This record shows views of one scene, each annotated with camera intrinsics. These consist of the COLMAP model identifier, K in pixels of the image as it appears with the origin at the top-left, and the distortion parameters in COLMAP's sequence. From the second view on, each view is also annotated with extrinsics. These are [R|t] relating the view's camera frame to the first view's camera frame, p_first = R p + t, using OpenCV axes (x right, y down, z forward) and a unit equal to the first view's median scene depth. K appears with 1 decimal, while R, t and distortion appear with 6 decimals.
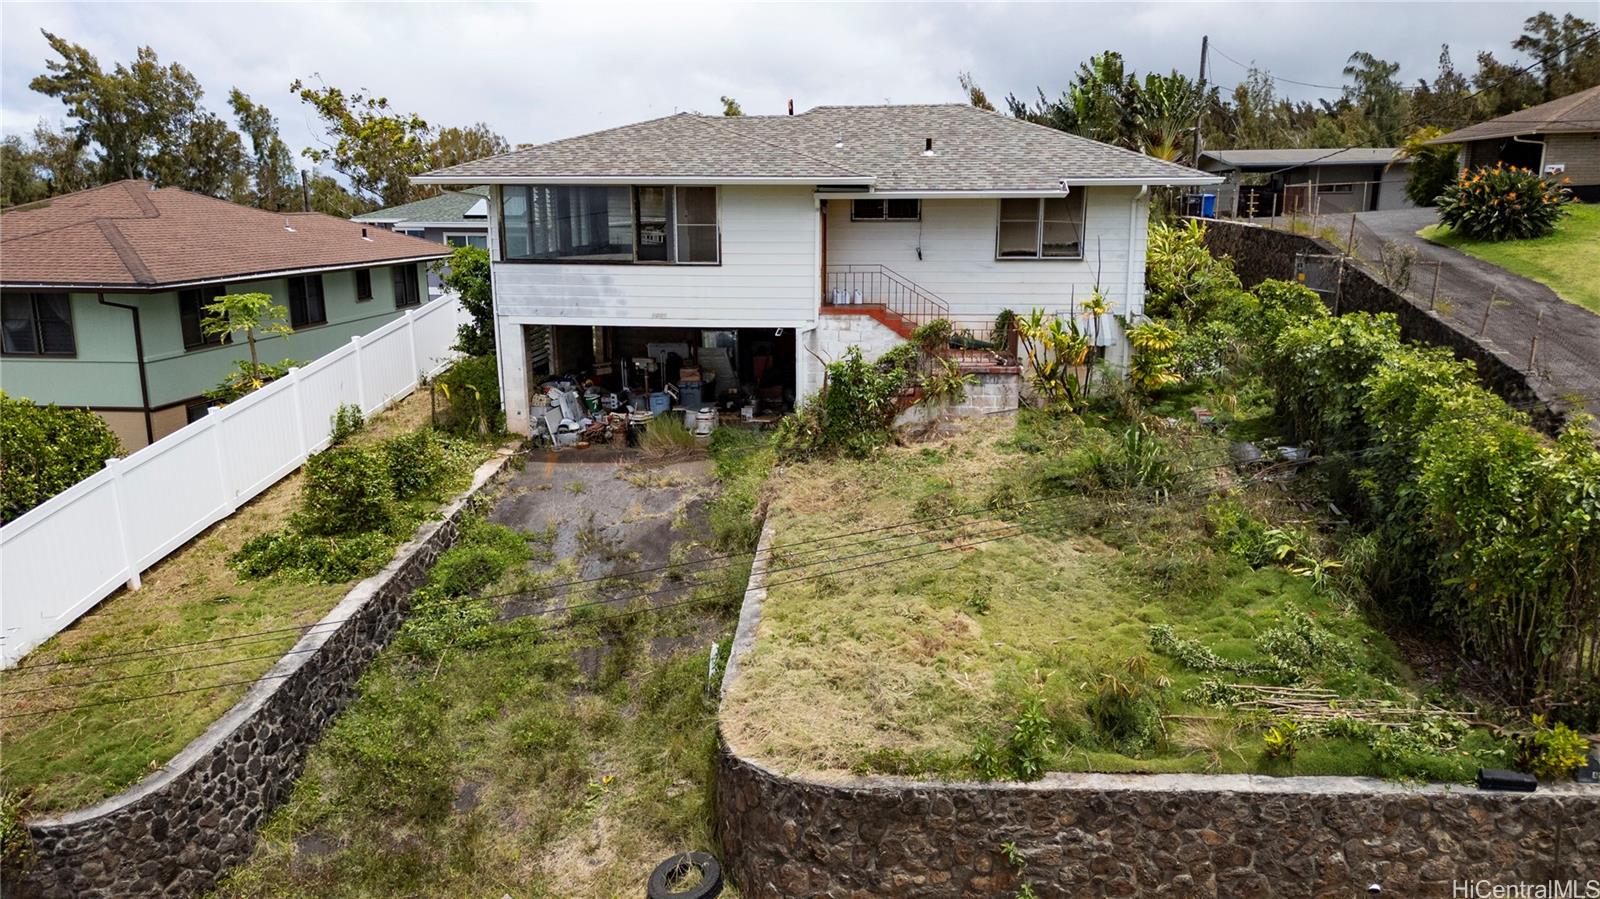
lens RADIAL K [[1120.2, 0, 804.2], [0, 1120.2, 452.3], [0, 0, 1]] dist [0.076515, -0.073663]
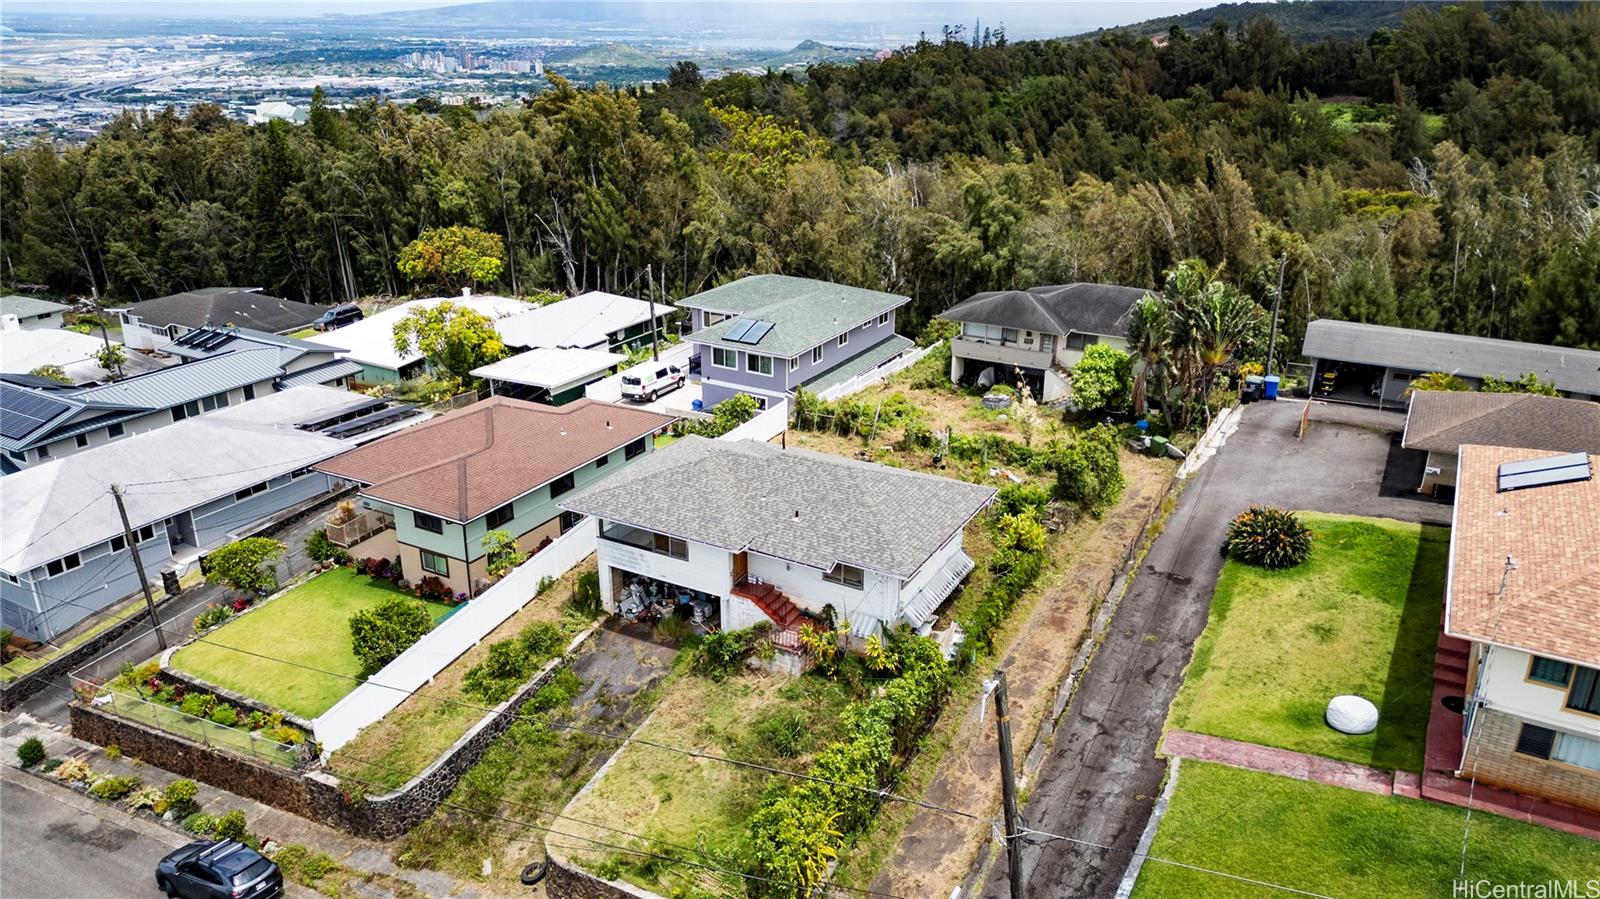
lens RADIAL K [[1121.3, 0, 804.3], [0, 1121.3, 449.2], [0, 0, 1]] dist [0.106532, -0.143932]
pose [[0.915853, 0.152040, -0.371615, 0.929452], [-0.095518, 0.981465, 0.166143, -0.799273], [0.389988, -0.116666, 0.913400, -0.828172]]
